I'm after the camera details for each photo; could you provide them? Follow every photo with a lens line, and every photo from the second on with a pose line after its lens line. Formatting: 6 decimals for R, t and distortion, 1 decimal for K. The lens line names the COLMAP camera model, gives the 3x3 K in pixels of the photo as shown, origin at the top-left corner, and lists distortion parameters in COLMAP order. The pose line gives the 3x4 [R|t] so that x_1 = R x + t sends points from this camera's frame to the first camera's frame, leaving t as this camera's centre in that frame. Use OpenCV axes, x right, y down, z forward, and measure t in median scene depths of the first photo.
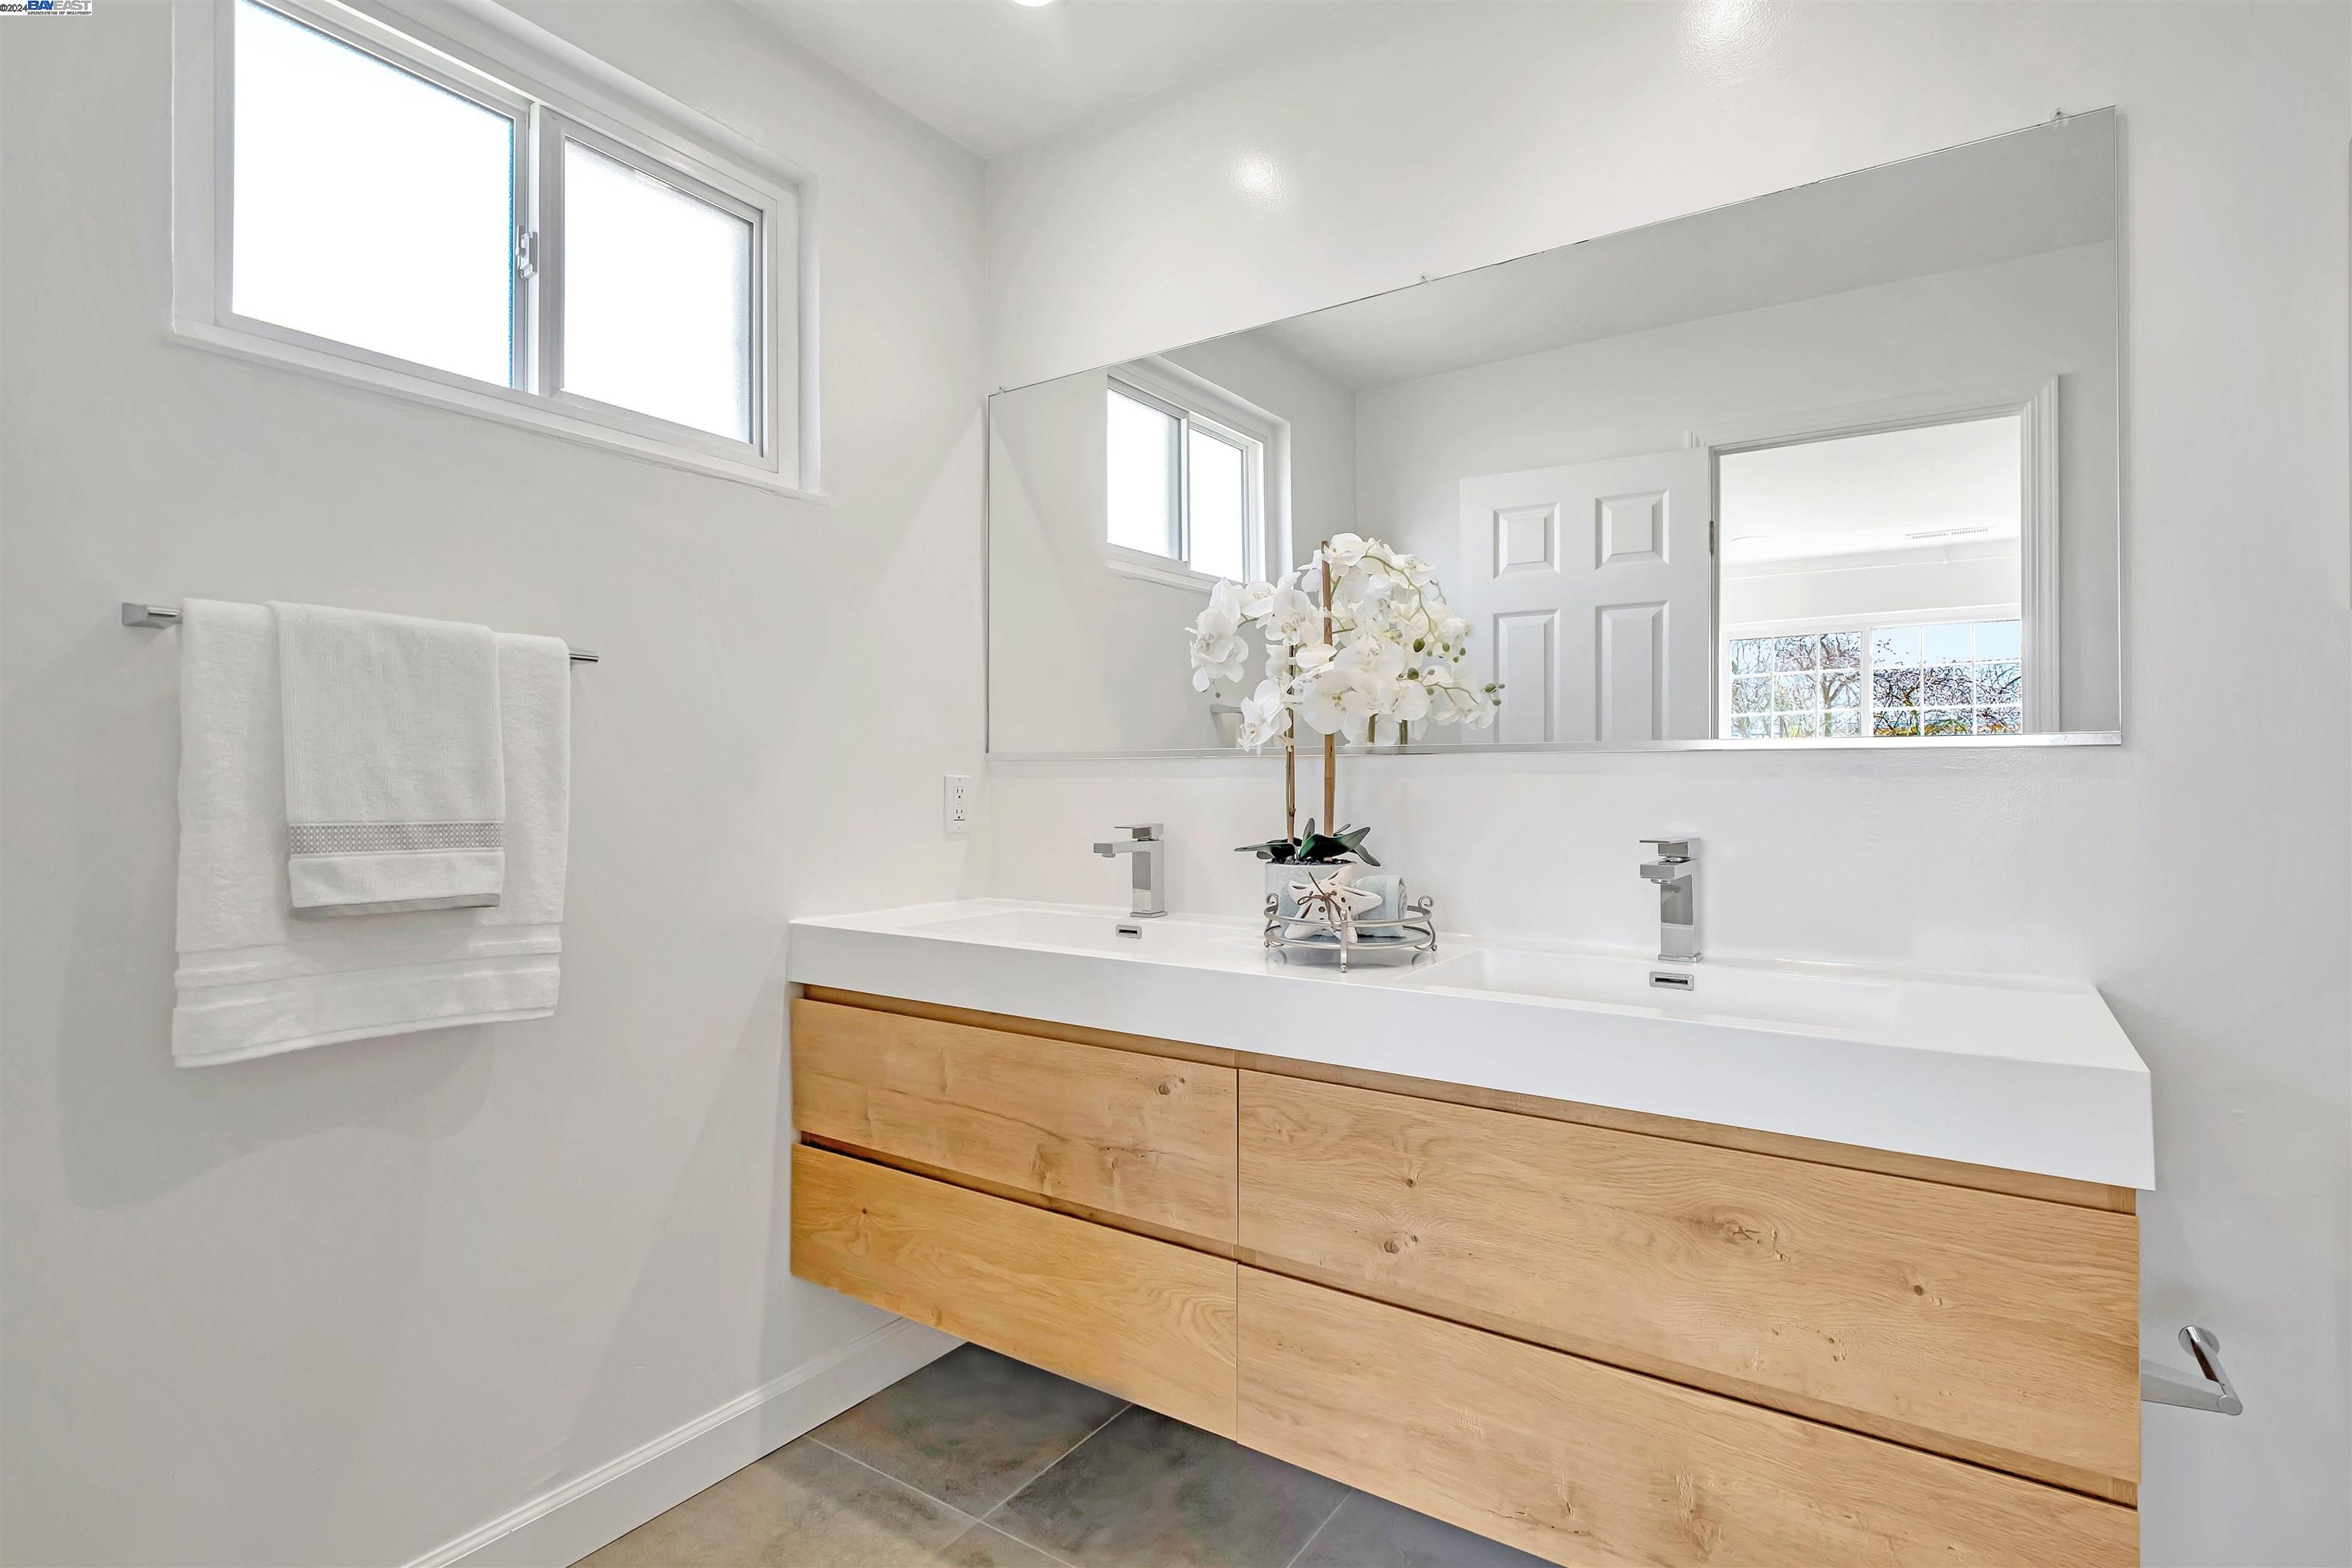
lens RADIAL K [[1153.1, 0, 1176.0], [0, 1153.1, 784.0], [0, 0, 1]] dist [-0.002581, -0.000561]
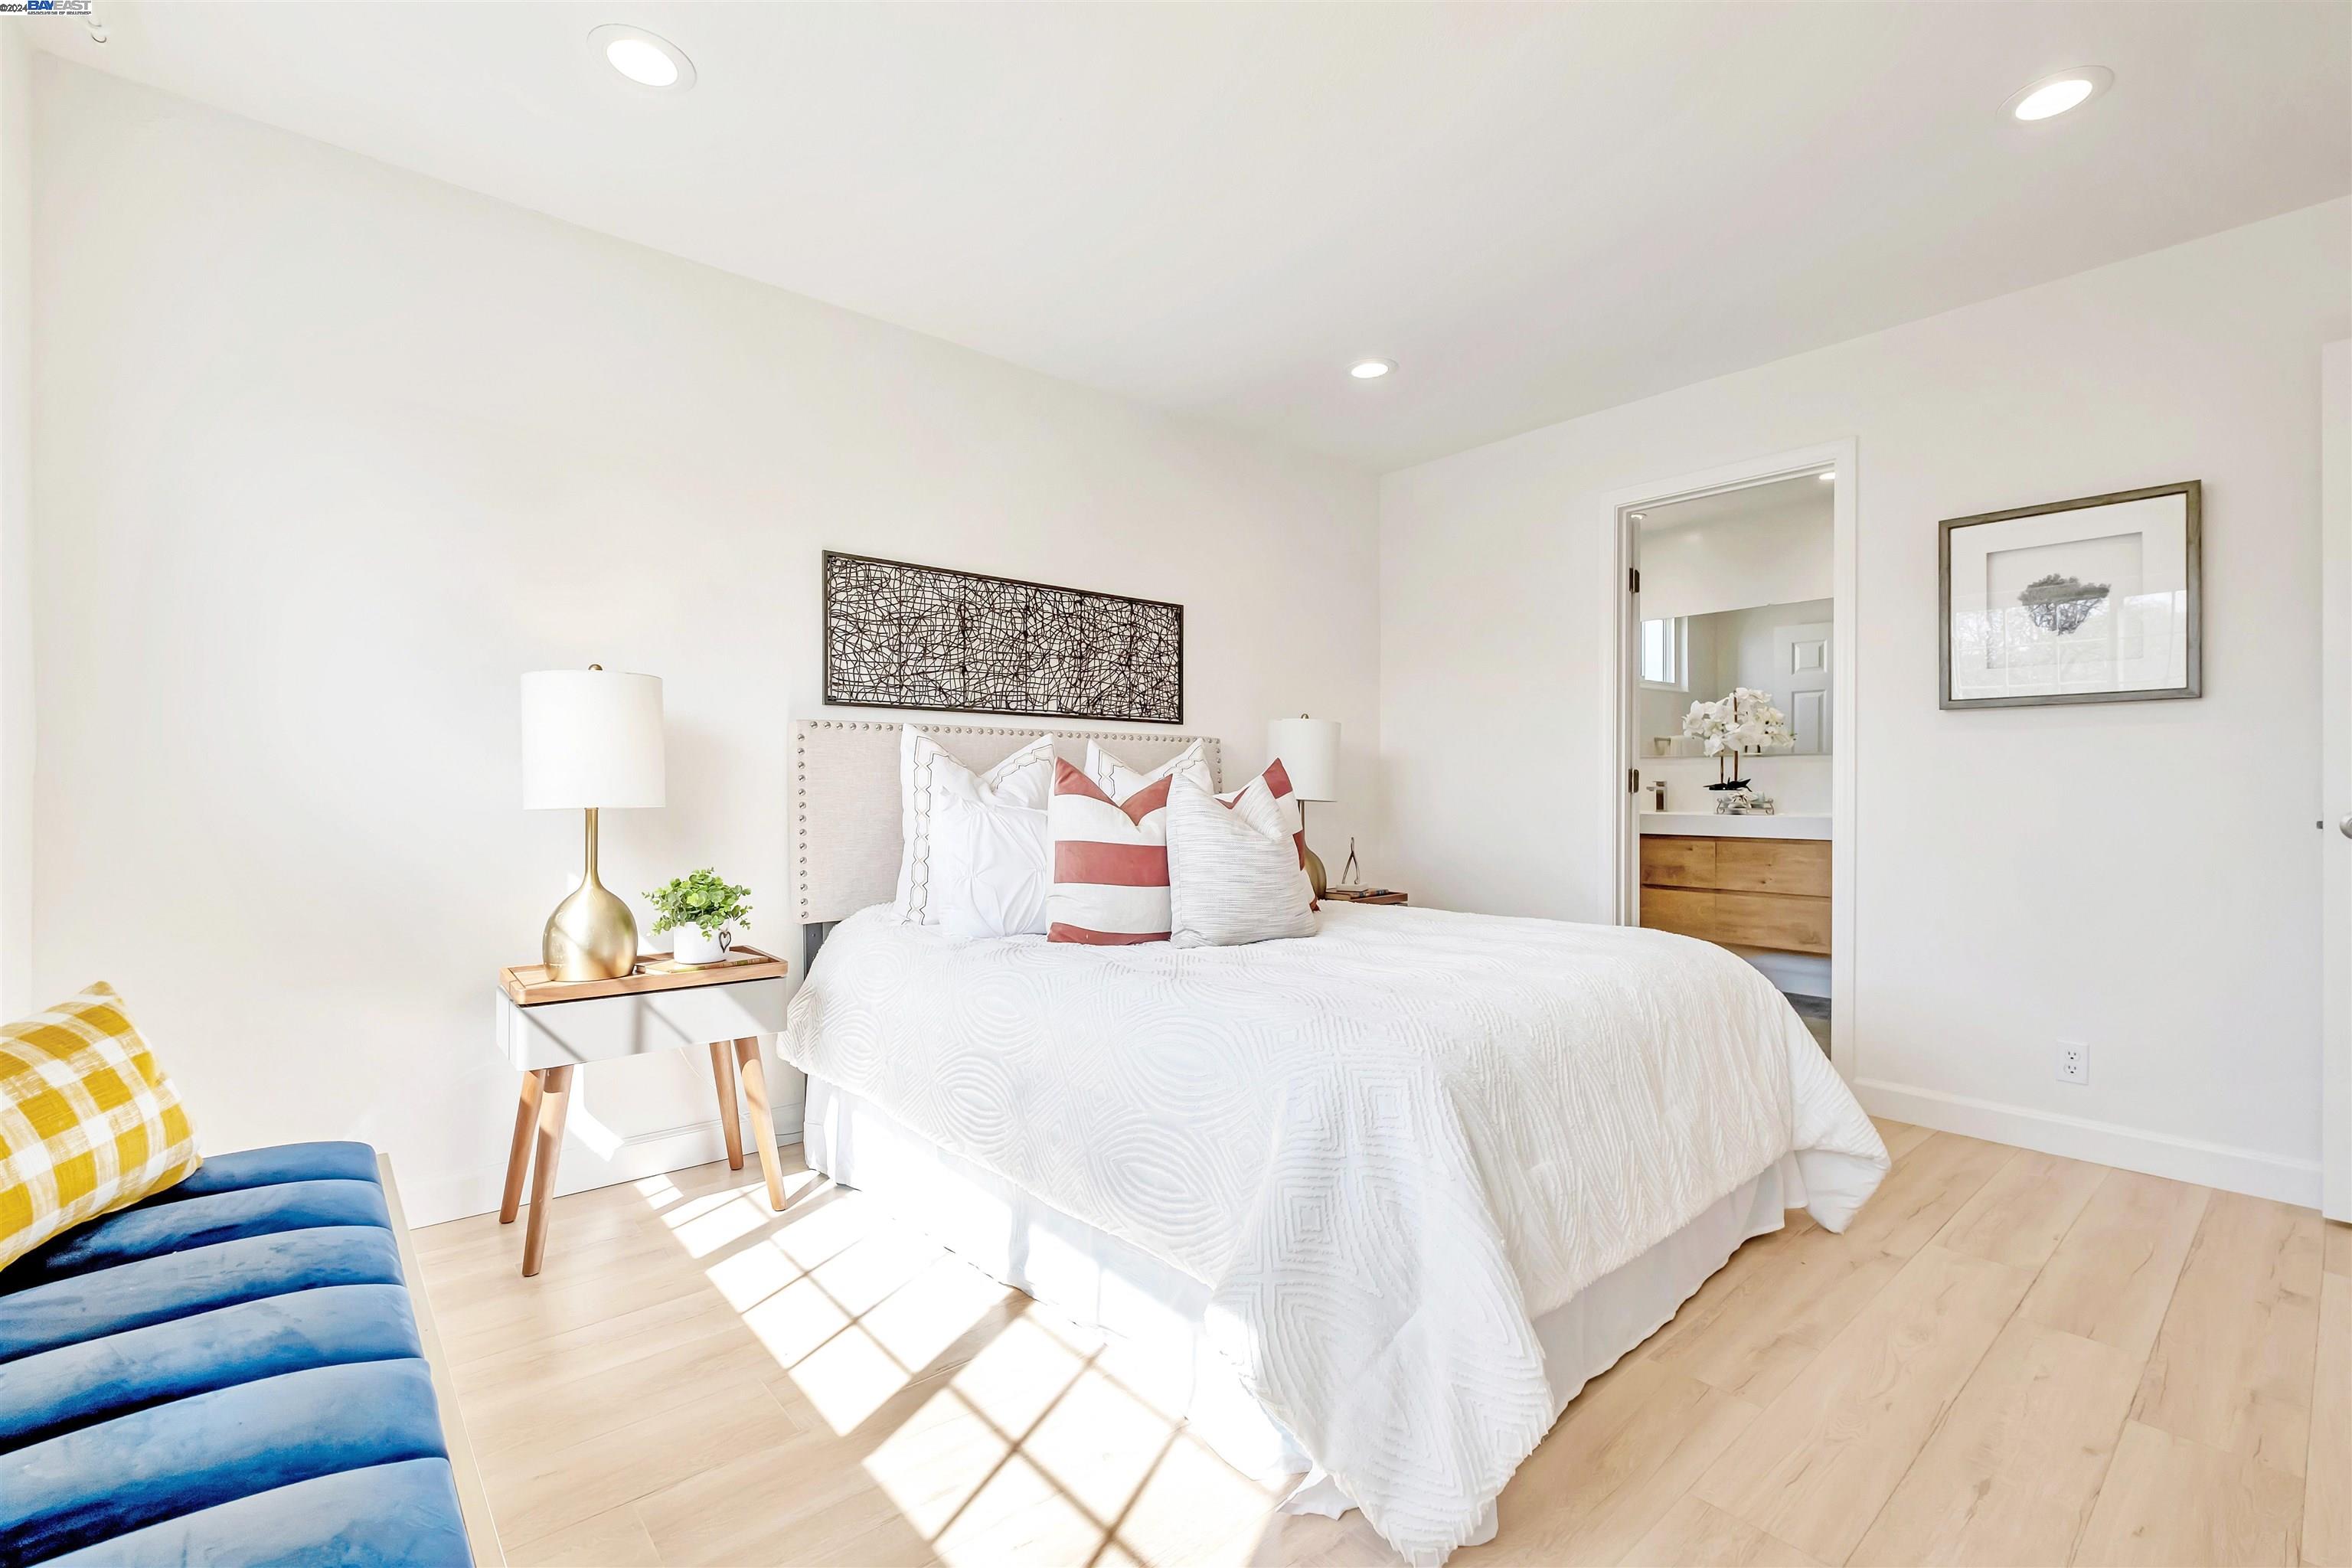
lens RADIAL K [[1016.4, 0, 1198.0], [0, 1016.4, 794.0], [0, 0, 1]] dist [0.015855, -0.000186]
pose [[0.968102, 0.003029, -0.250539, -0.746264], [-0.002531, 0.999994, 0.002310, 0.092882], [0.250545, -0.001602, 0.968104, -2.631974]]
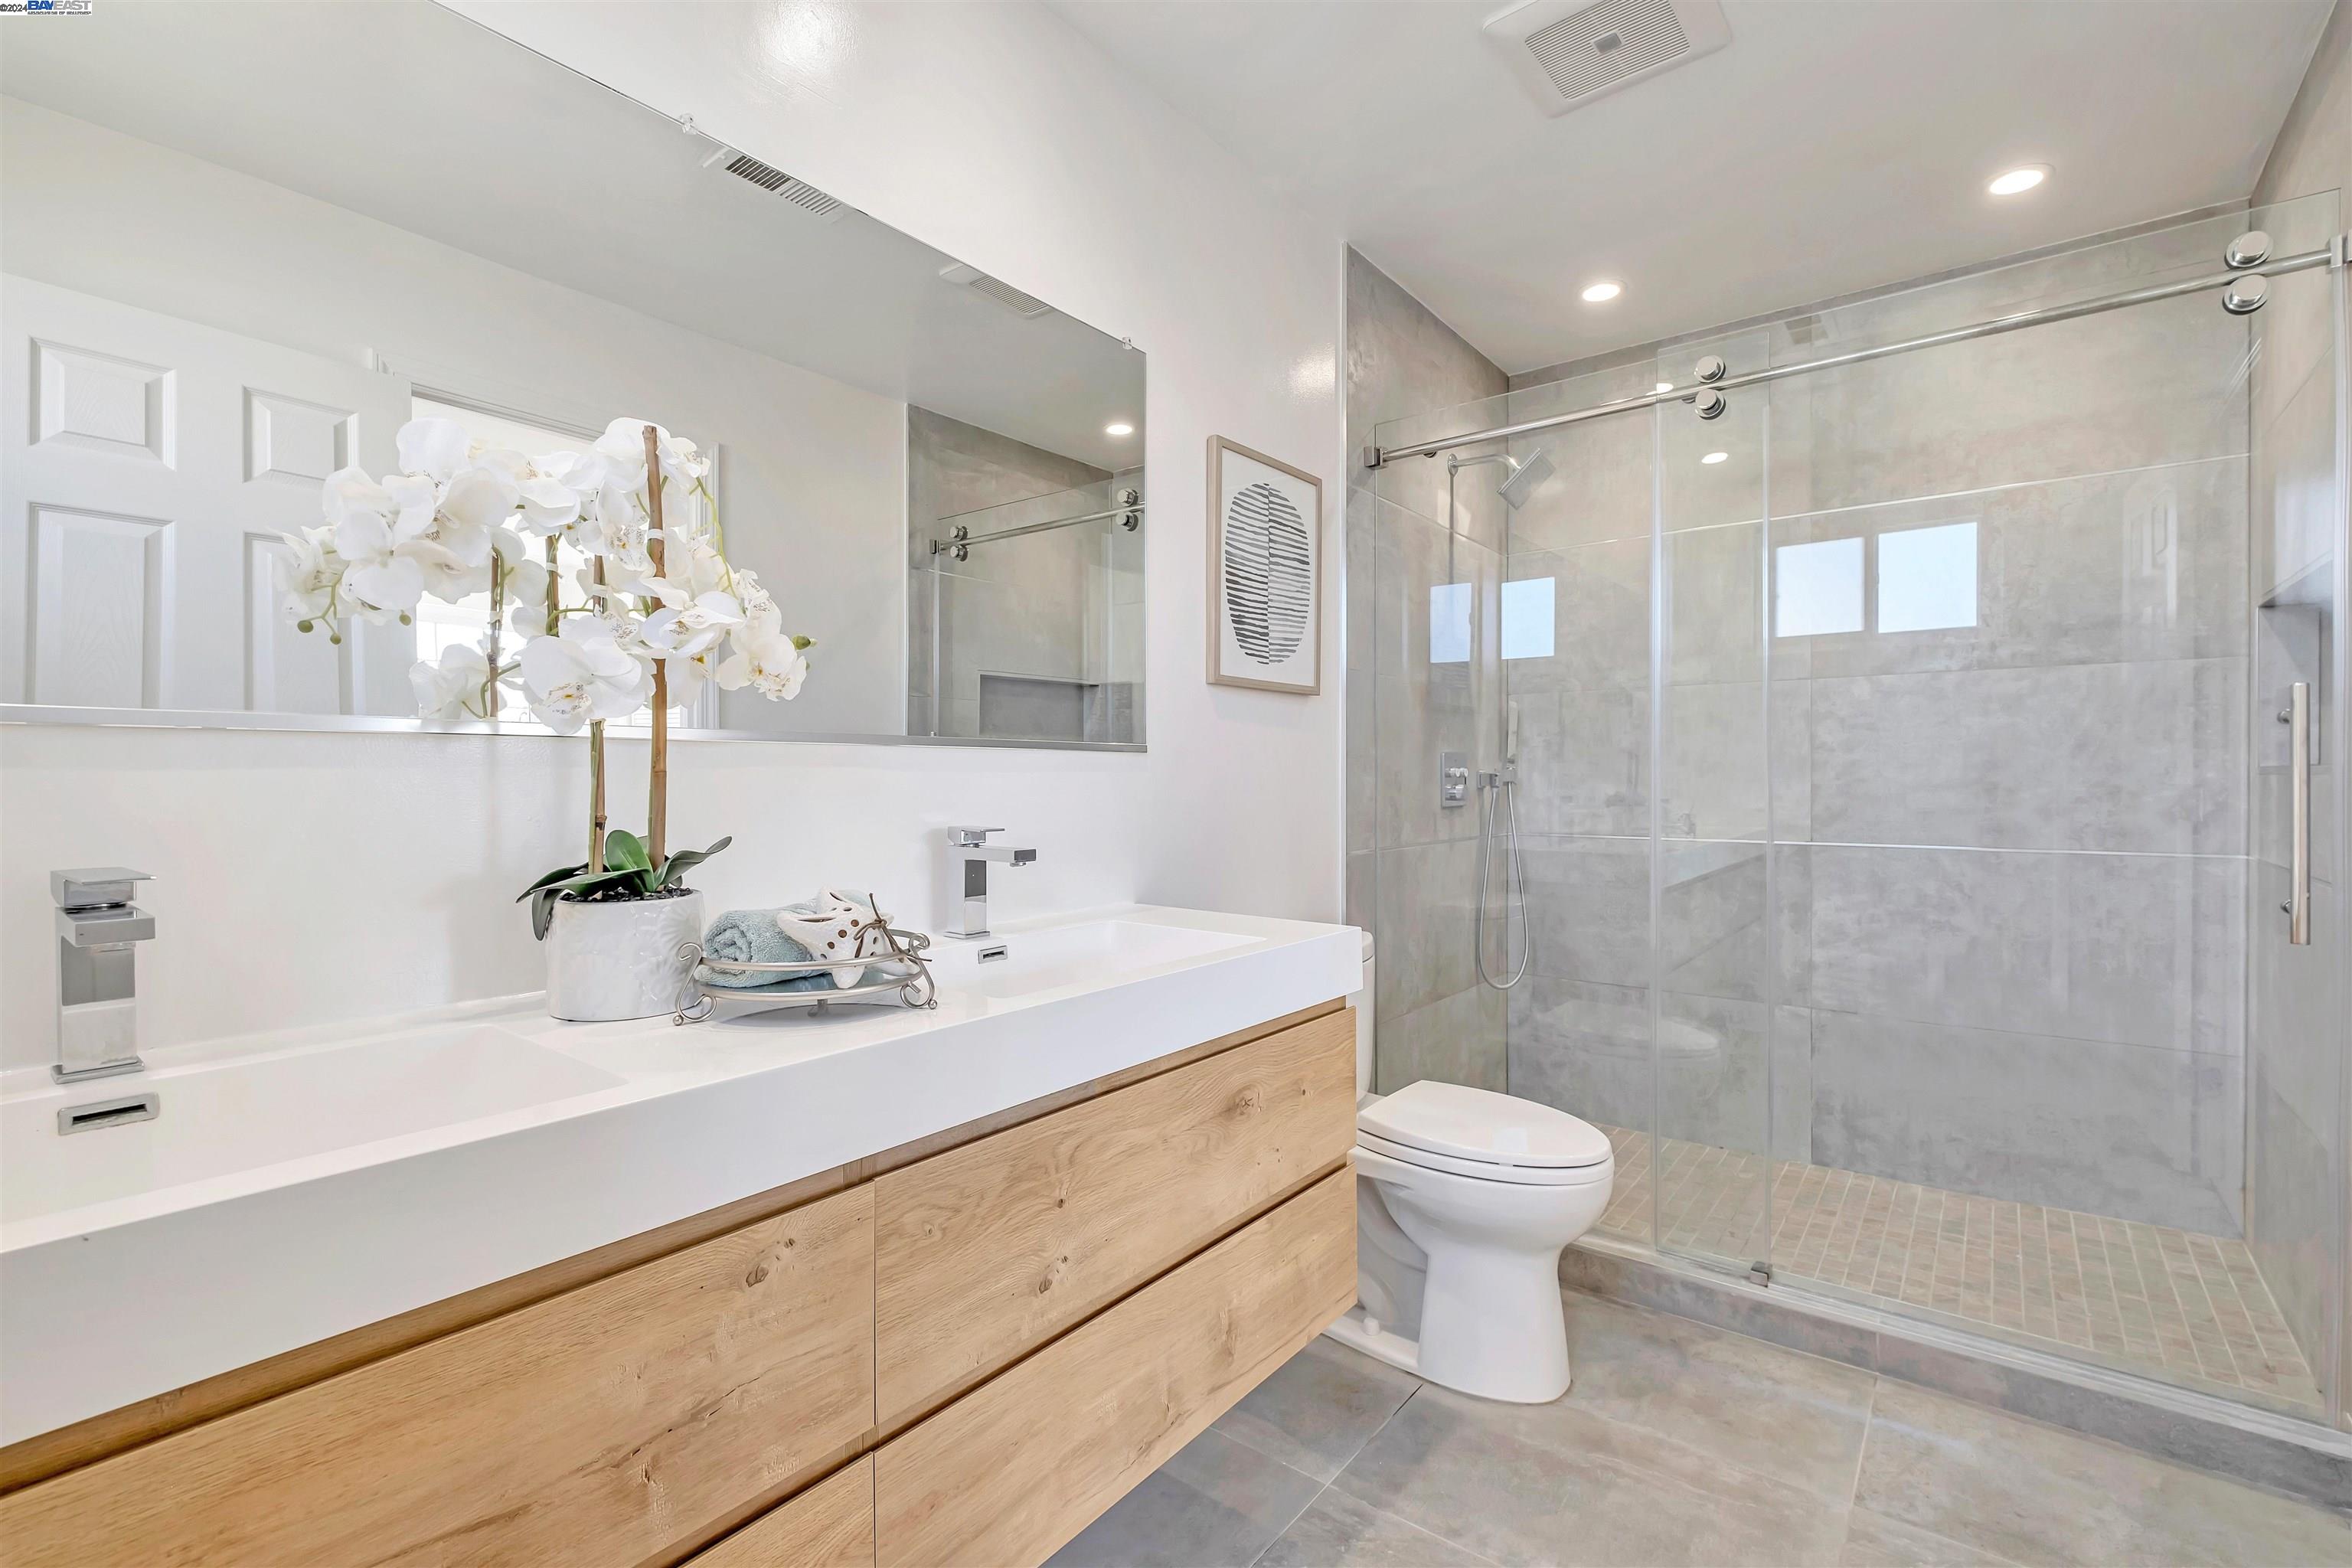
lens RADIAL K [[1000.0, 0, 1245.1], [0, 1000.0, 769.6], [0, 0, 1]] dist [-0.002172, -0.000454]
pose [[0.054566, 0.000491, 0.998510, -0.557469], [-0.003062, 0.999995, -0.000324, -0.007337], [-0.998505, -0.003040, 0.054567, 0.745465]]
